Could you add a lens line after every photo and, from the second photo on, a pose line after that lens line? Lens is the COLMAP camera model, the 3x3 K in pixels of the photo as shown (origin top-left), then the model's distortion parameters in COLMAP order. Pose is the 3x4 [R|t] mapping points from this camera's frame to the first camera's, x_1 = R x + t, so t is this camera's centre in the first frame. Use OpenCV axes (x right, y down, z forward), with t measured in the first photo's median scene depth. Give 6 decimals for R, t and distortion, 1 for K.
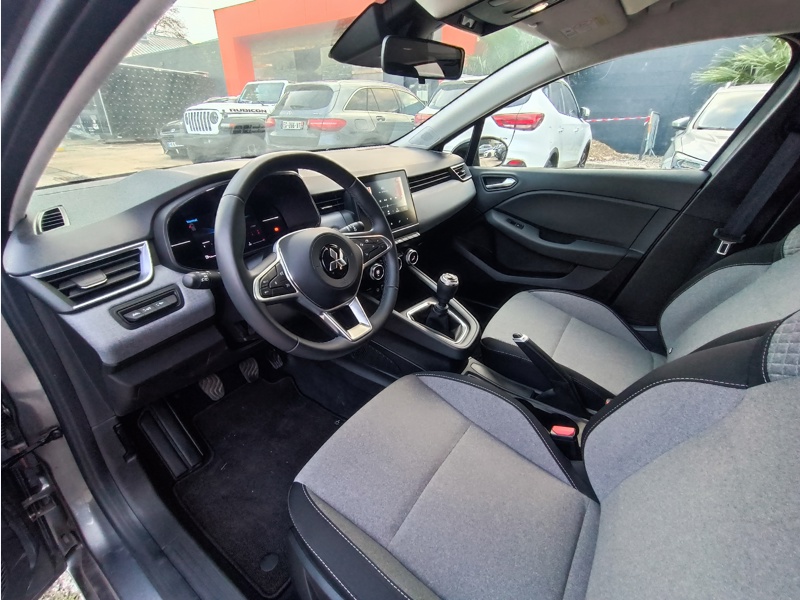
lens RADIAL K [[355.4, 0, 400.0], [0, 355.4, 300.0], [0, 0, 1]] dist [-0.000690, 0.000024]
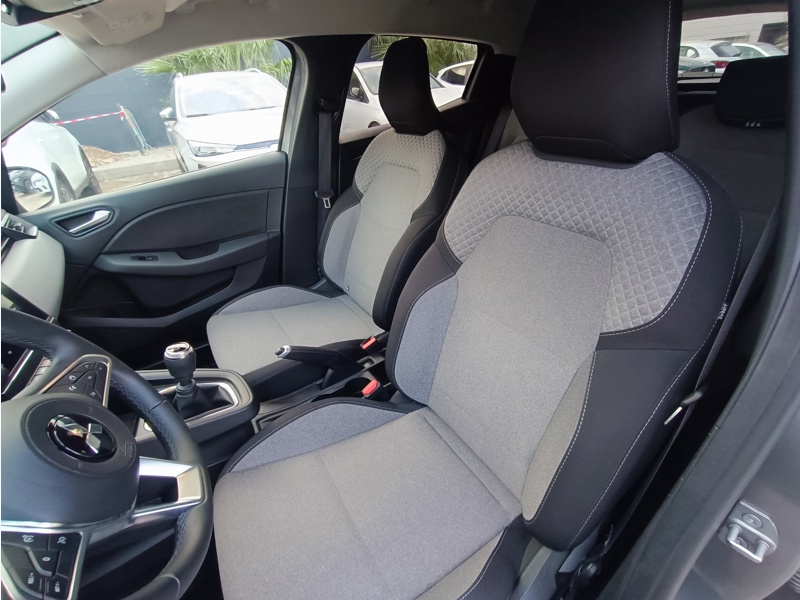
lens RADIAL K [[355.4, 0, 400.0], [0, 355.4, 300.0], [0, 0, 1]] dist [-0.000690, 0.000024]
pose [[0.390124, -0.520000, 0.759870, -0.187057], [0.507967, 0.809862, 0.293416, -0.120979], [-0.767967, 0.271520, 0.580089, 0.153706]]
